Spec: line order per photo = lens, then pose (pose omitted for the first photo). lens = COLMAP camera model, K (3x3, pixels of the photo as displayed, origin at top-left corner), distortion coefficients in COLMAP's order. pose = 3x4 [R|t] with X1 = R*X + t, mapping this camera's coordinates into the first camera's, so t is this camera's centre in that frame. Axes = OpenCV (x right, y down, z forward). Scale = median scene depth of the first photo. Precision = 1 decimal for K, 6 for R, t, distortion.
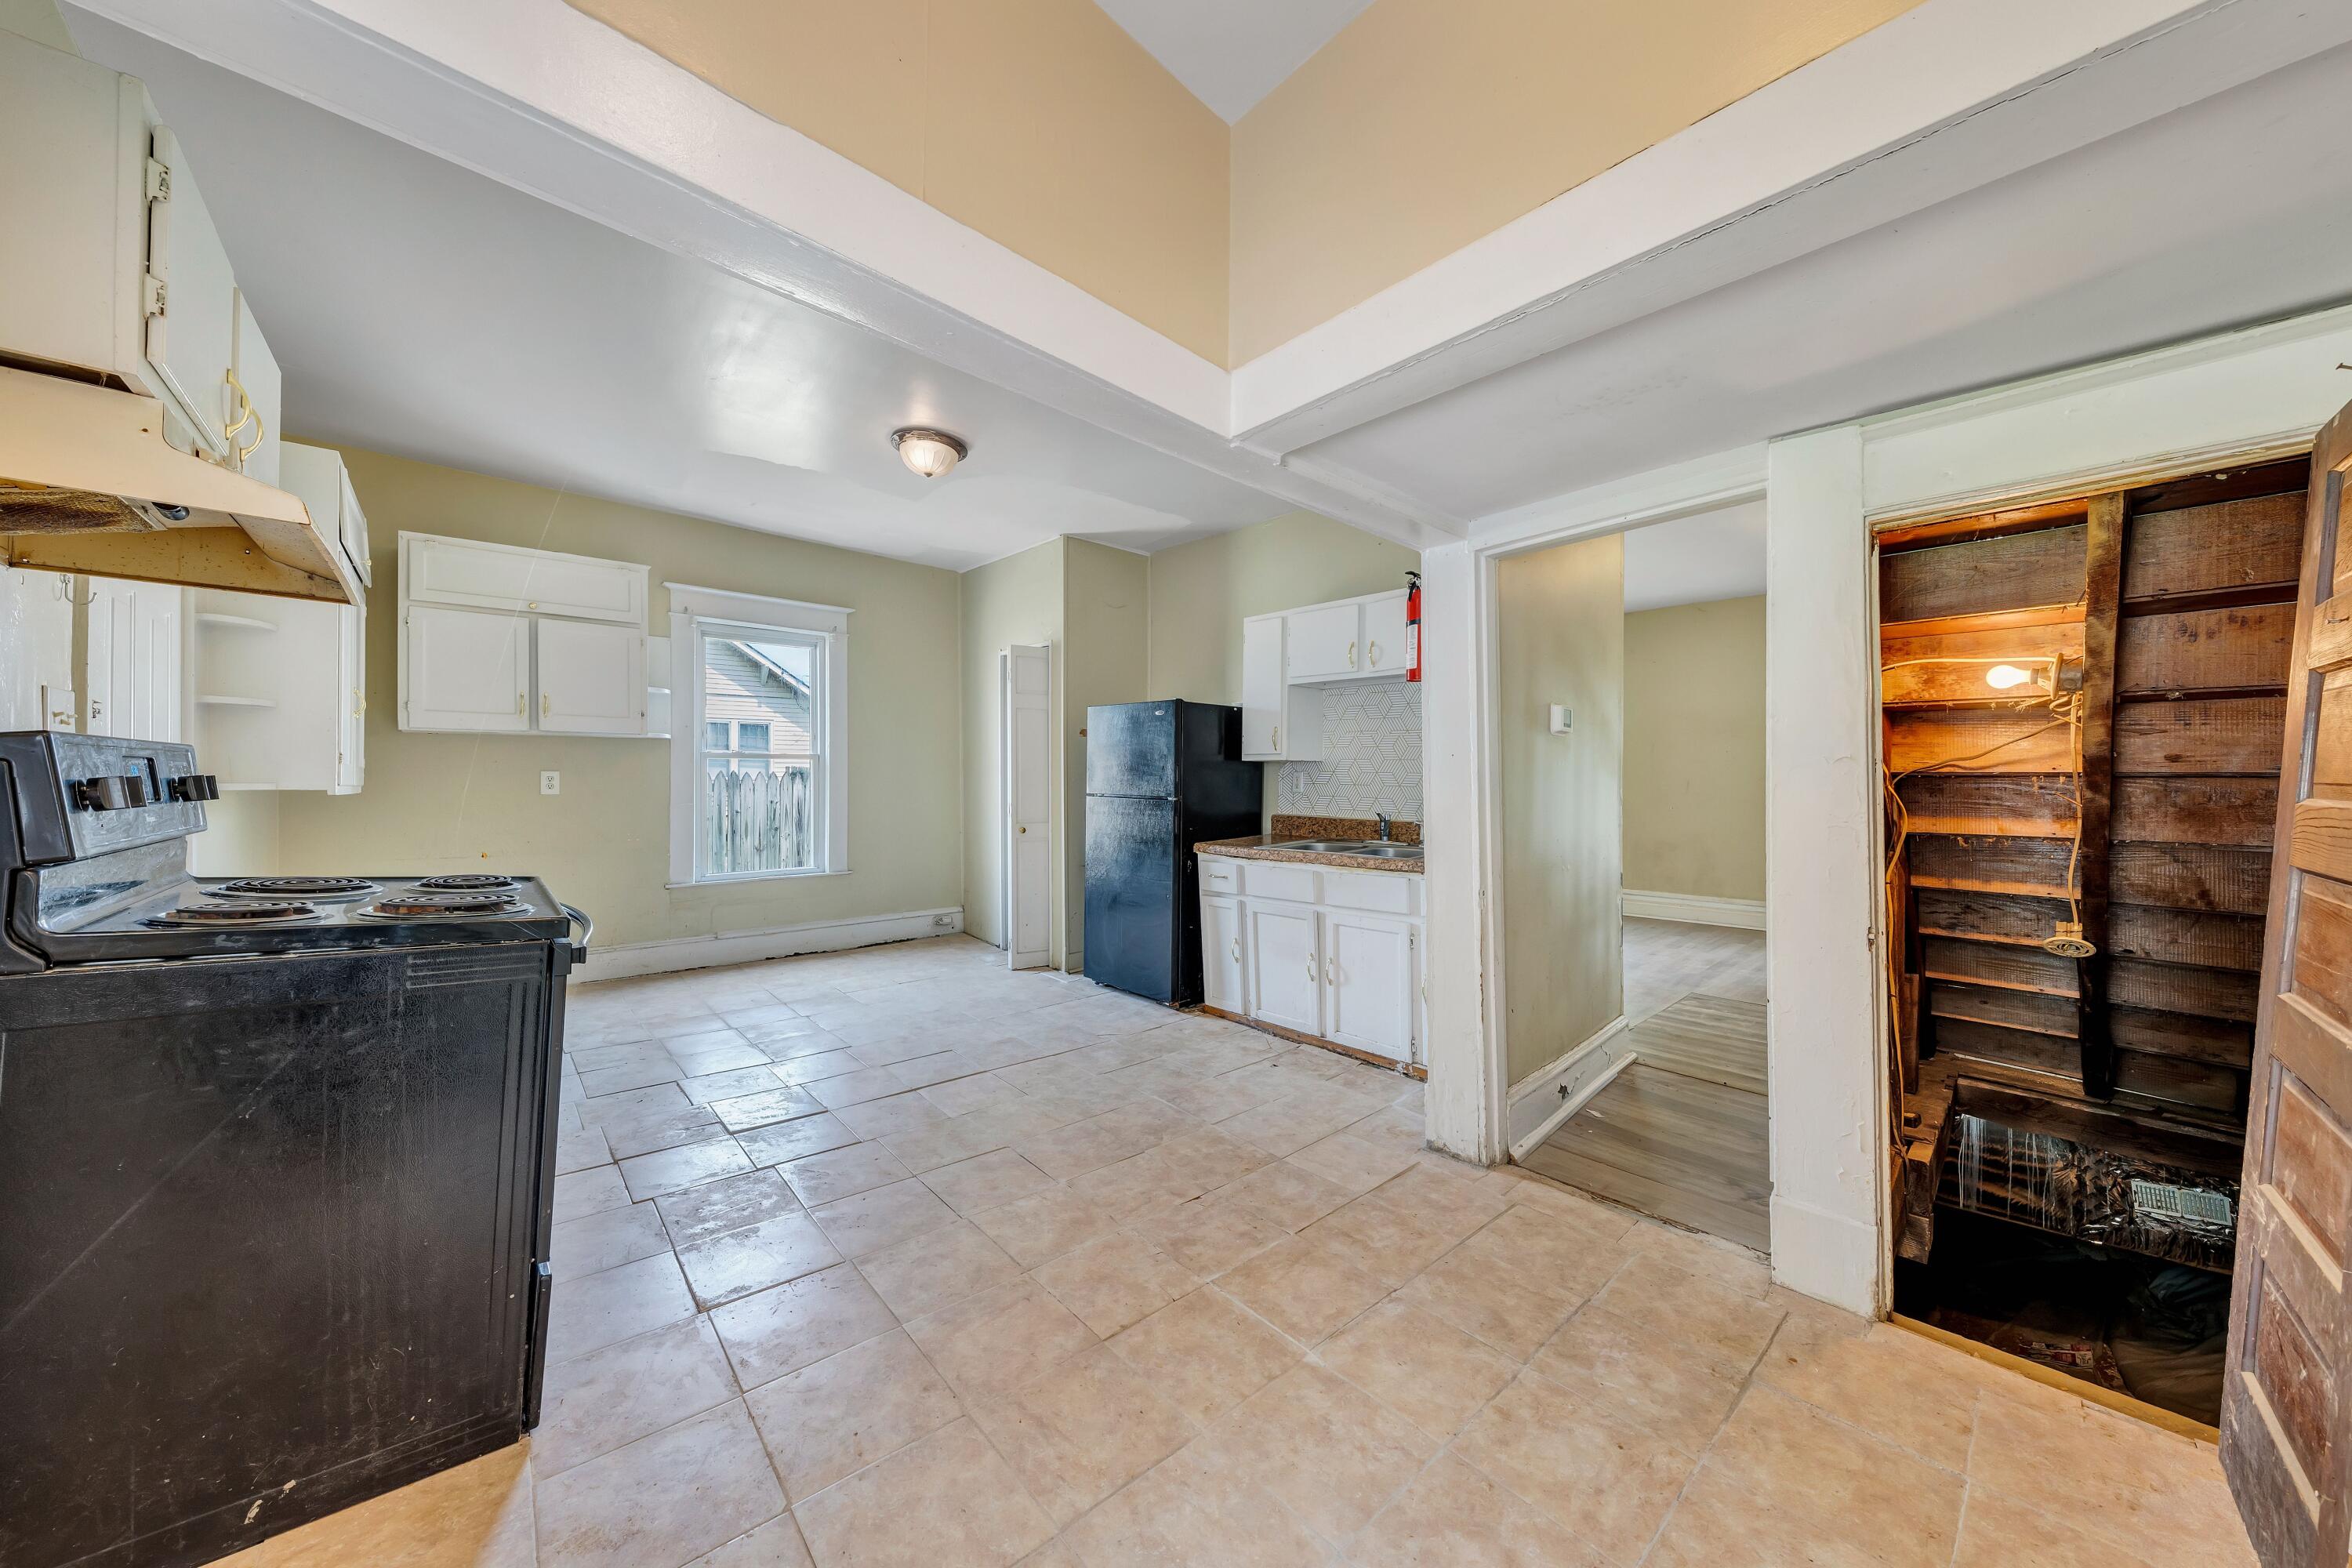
lens RADIAL K [[819.1, 0, 1187.5], [0, 819.1, 776.0], [0, 0, 1]] dist [-0.001441, -0.000207]
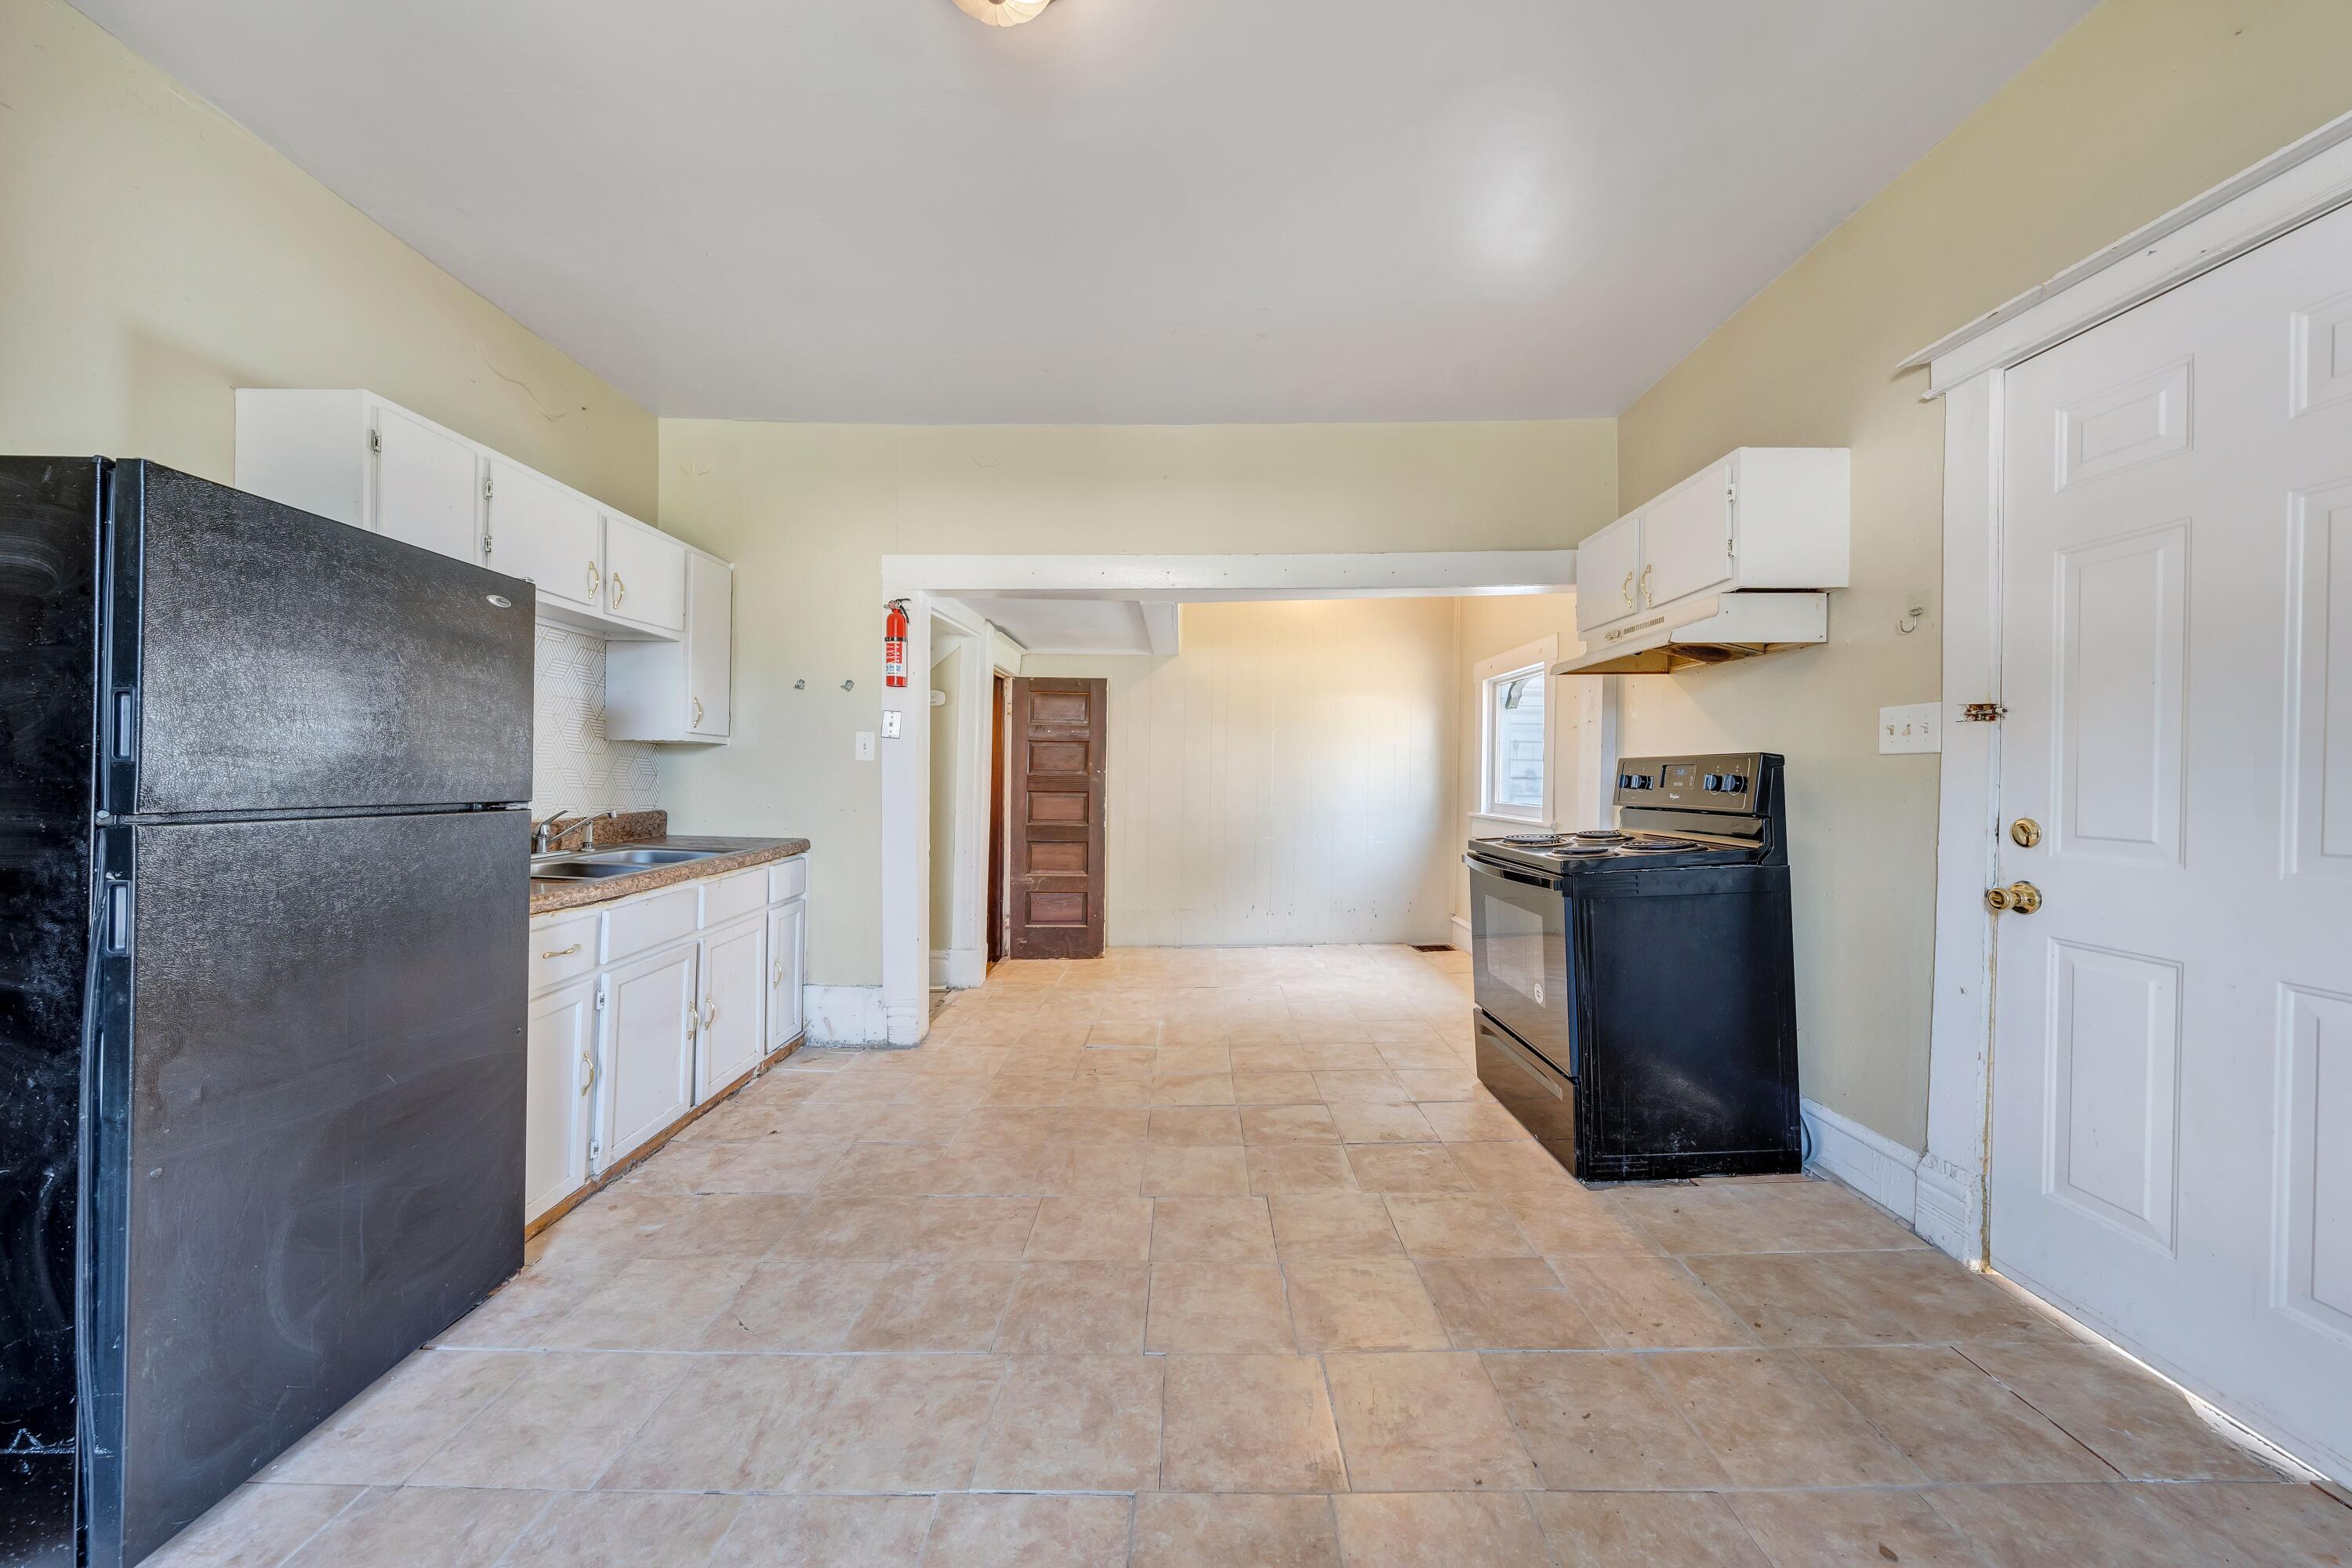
lens RADIAL K [[826.4, 0, 1181.3], [0, 826.4, 760.3], [0, 0, 1]] dist [-0.001578, -0.000249]
pose [[-0.741859, -0.002449, 0.670551, -0.610367], [-0.015613, 0.999785, -0.013621, 0.003917], [-0.670374, -0.020574, -0.741738, 1.148813]]
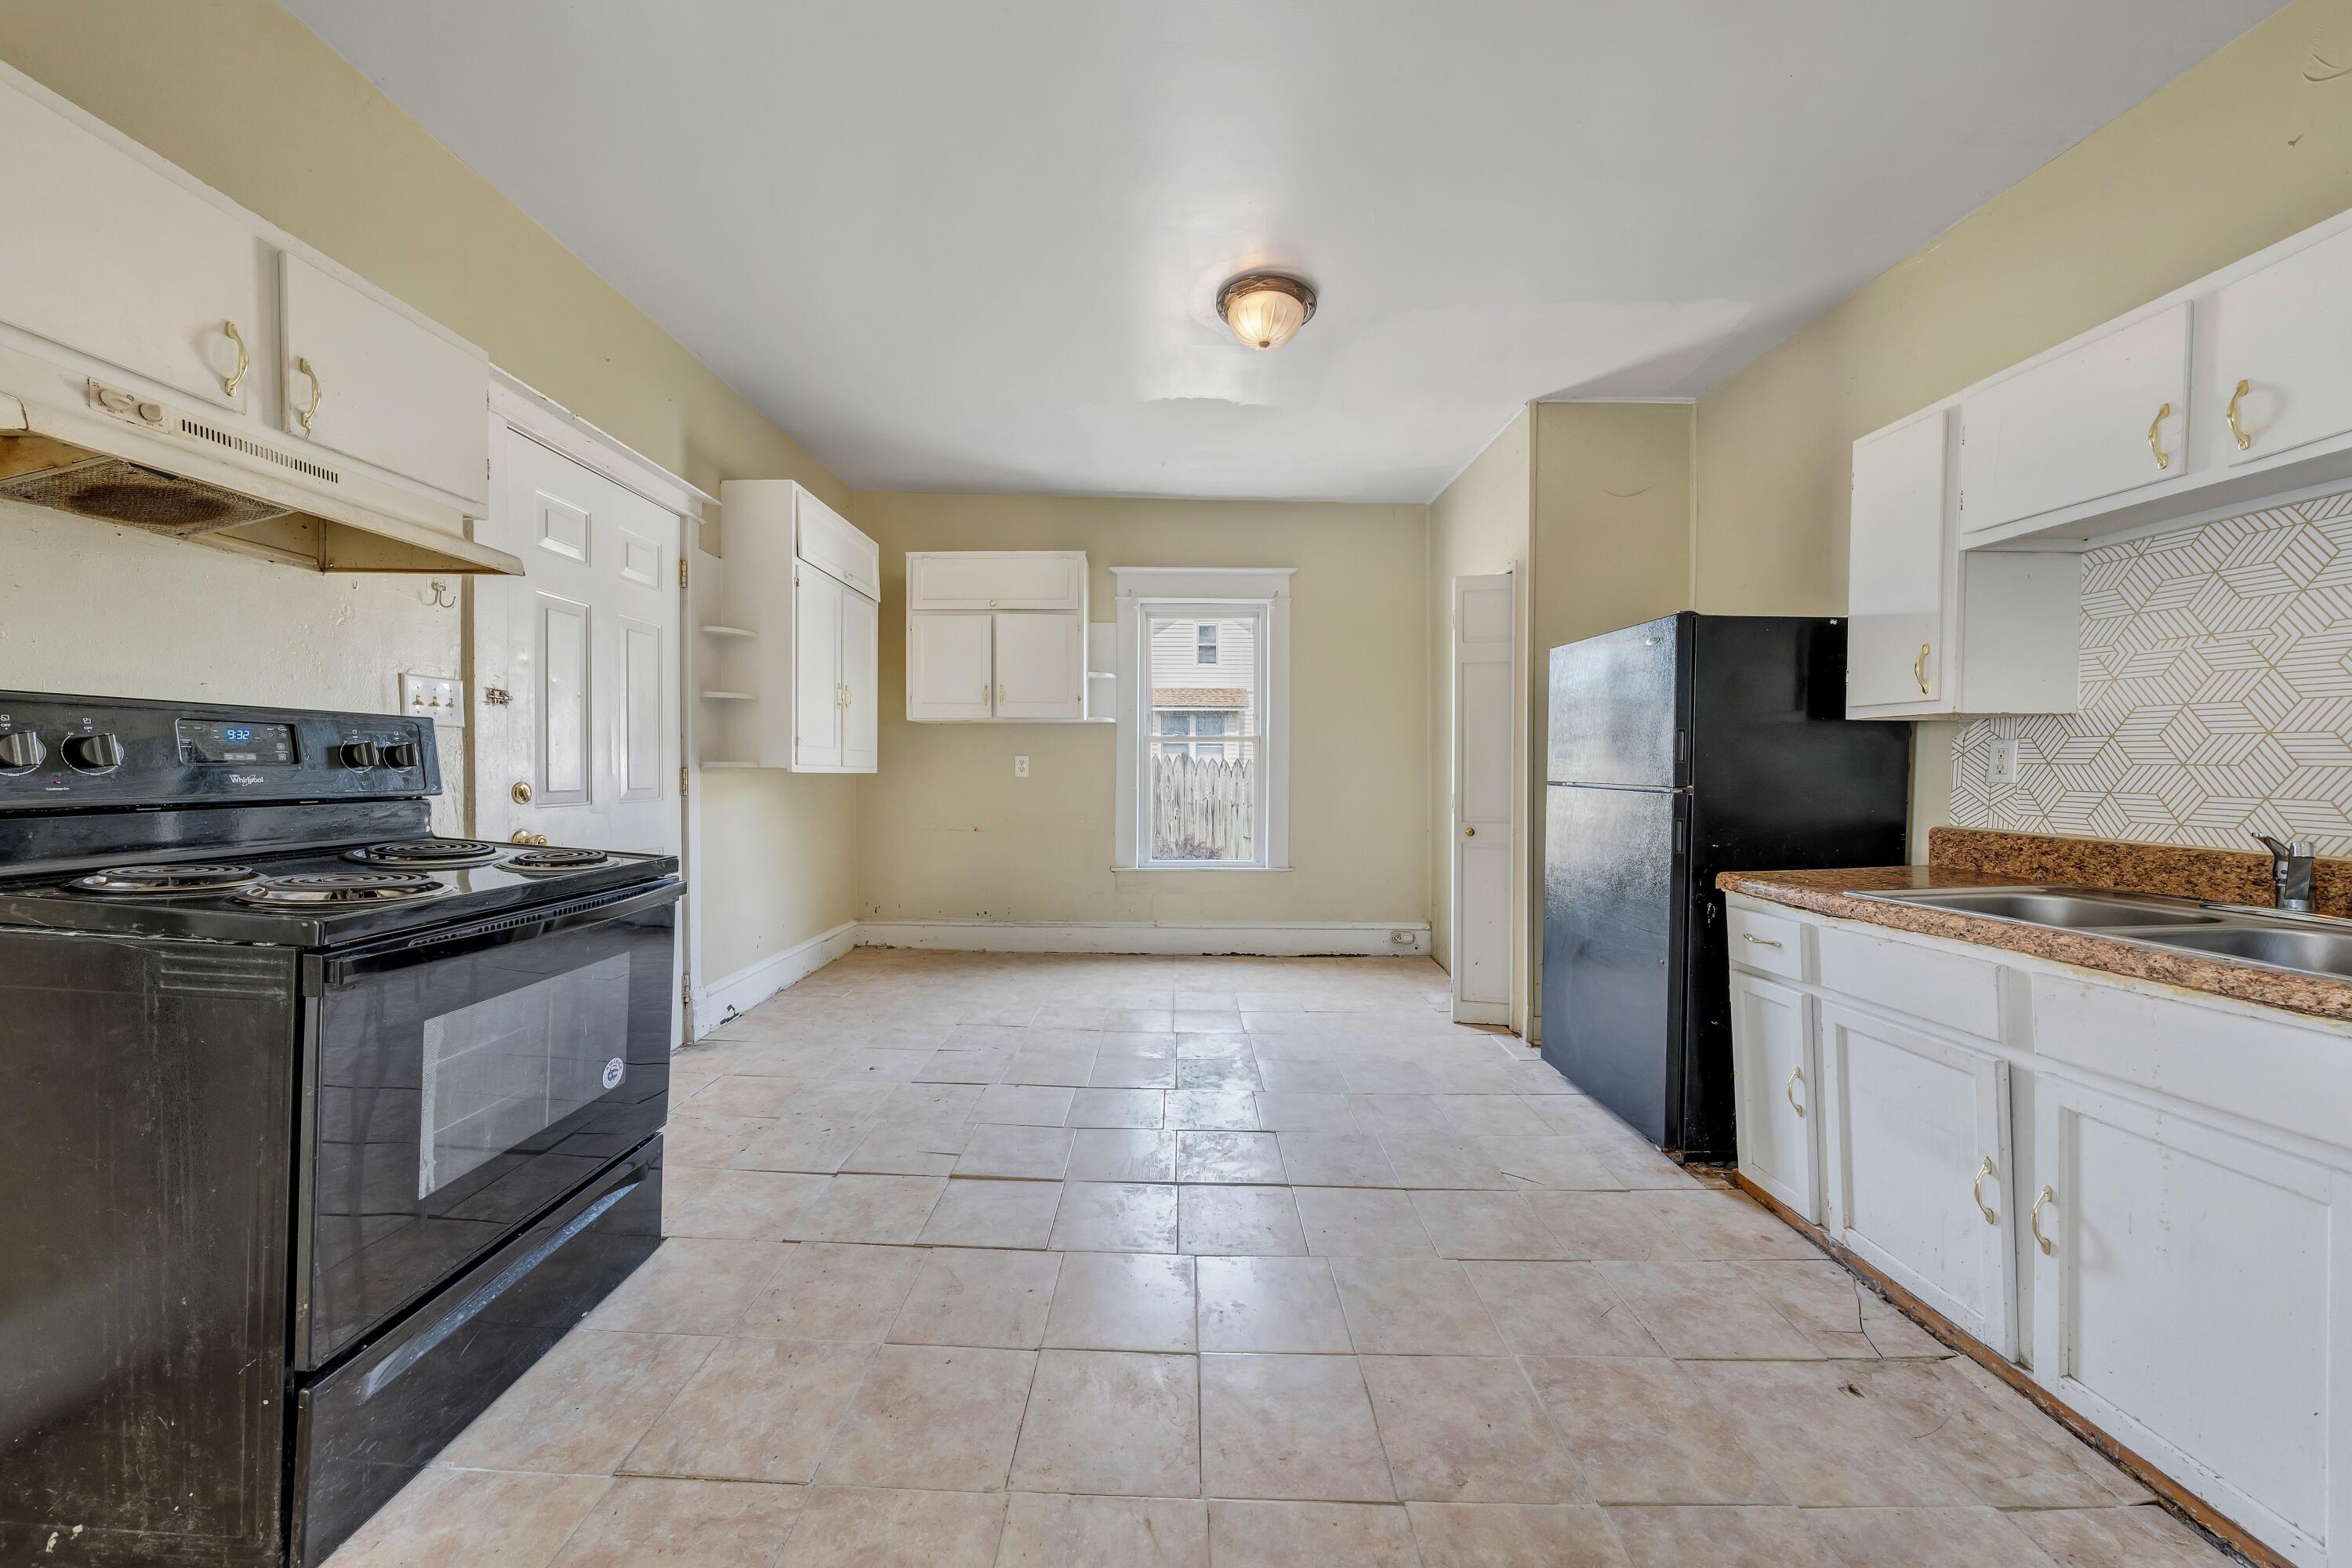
lens RADIAL K [[817.6, 0, 1162.4], [0, 817.6, 780.4], [0, 0, 1]] dist [-0.001704, -0.000019]
pose [[0.733083, 0.009607, -0.680071, 0.112433], [-0.000087, 0.999902, 0.014031, 0.013472], [0.680139, -0.010226, 0.733012, 0.365515]]
